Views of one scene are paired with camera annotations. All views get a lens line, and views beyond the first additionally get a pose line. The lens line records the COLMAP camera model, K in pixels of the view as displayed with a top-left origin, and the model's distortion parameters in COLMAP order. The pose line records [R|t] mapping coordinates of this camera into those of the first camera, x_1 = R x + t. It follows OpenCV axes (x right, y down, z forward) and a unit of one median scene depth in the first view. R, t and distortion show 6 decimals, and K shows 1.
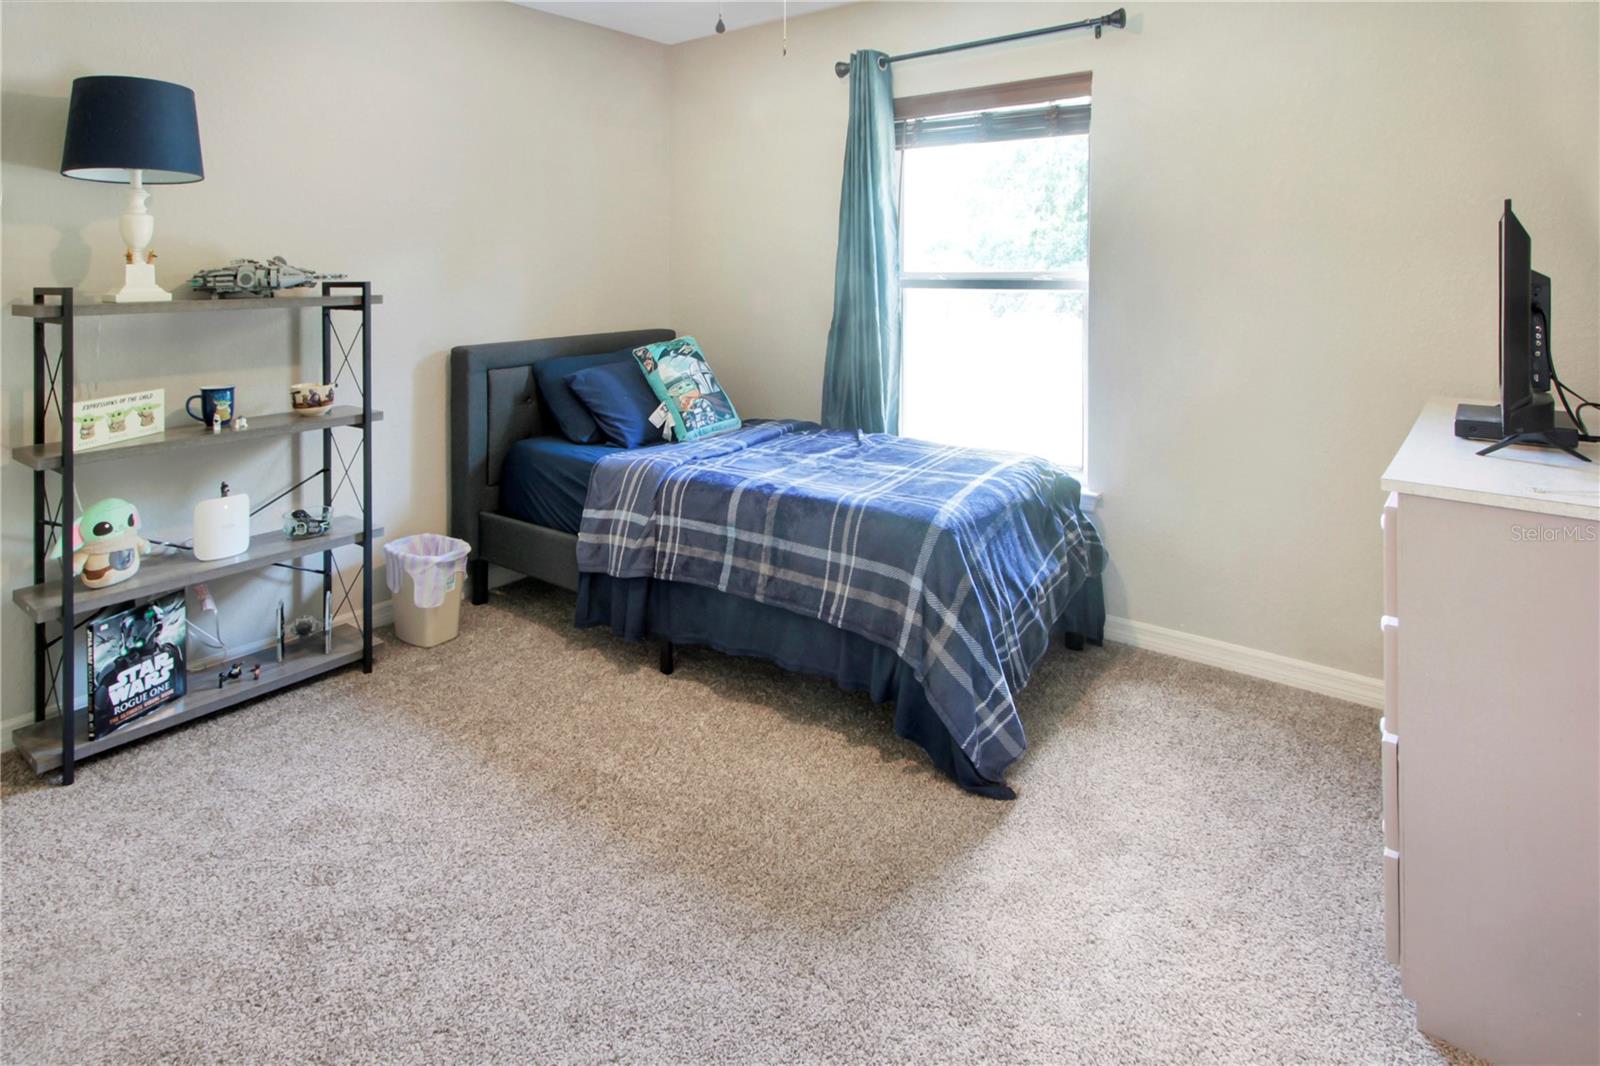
lens RADIAL K [[944.1, 0, 800.0], [0, 944.1, 533.0], [0, 0, 1]] dist [0.073029, -0.036993]
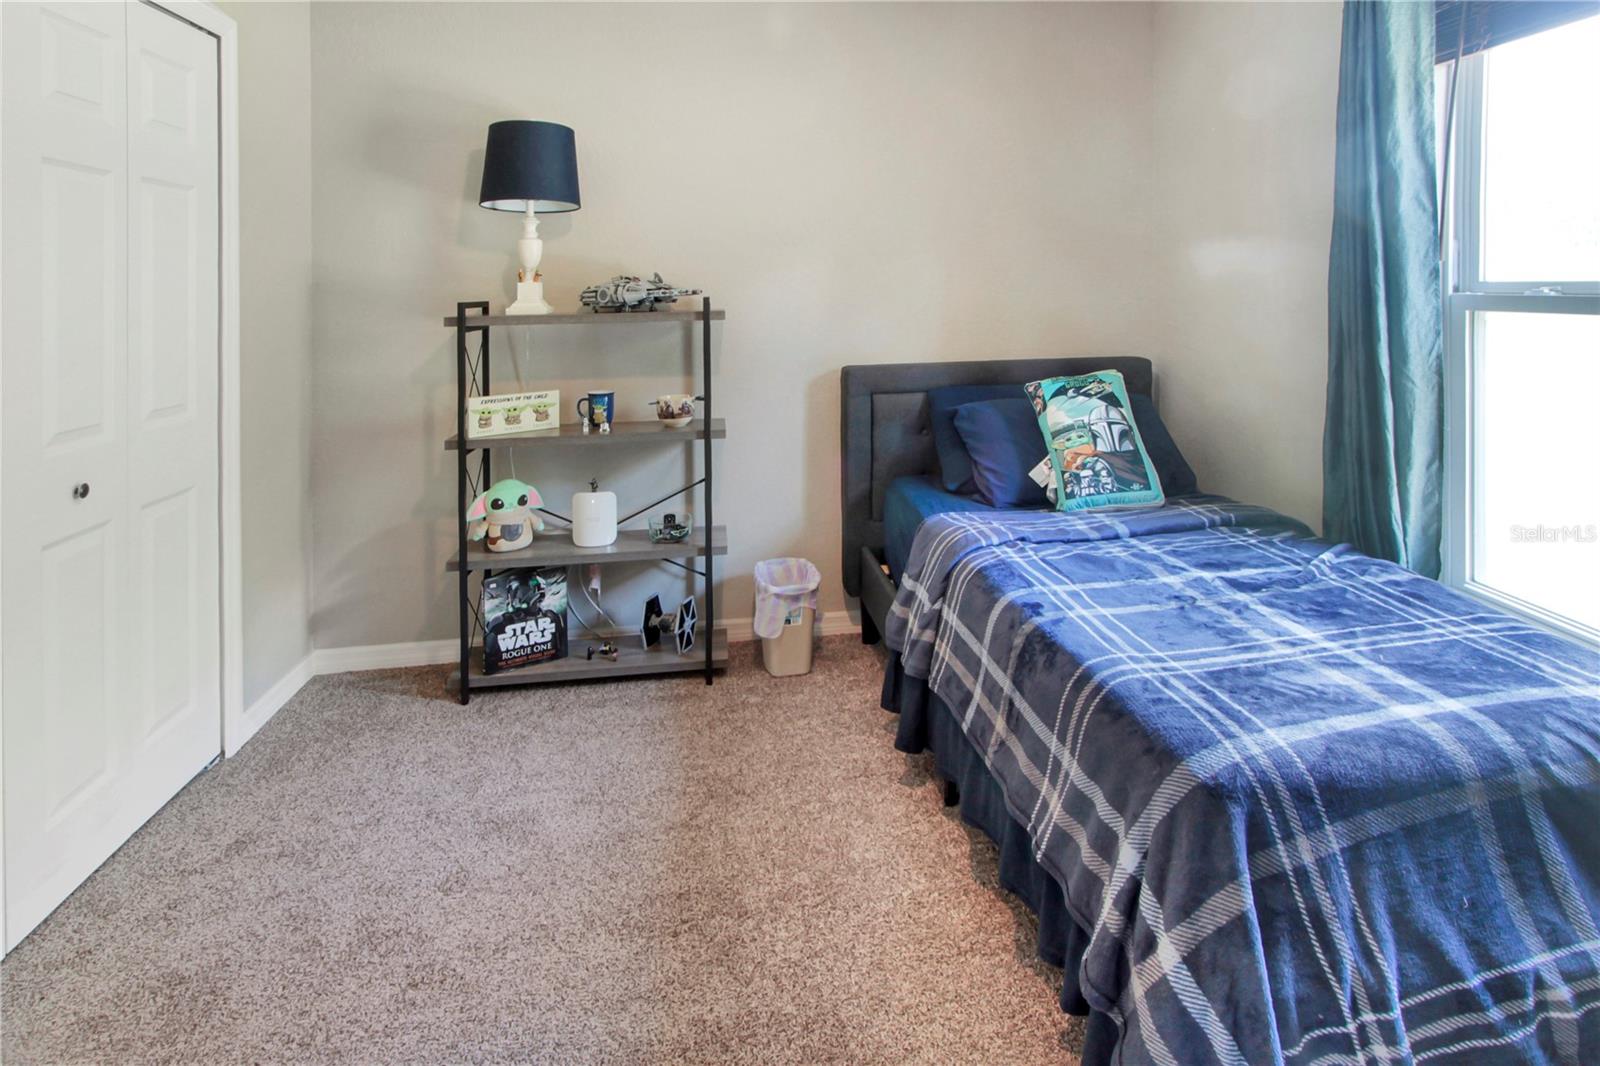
lens RADIAL K [[941.1, 0, 800.1], [0, 941.1, 492.5], [0, 0, 1]] dist [0.018168, 0.000244]
pose [[0.686981, 0.165227, -0.707642, 0.311140], [-0.192468, 0.980401, 0.042065, -0.125302], [0.700723, 0.107300, 0.705318, 0.411499]]
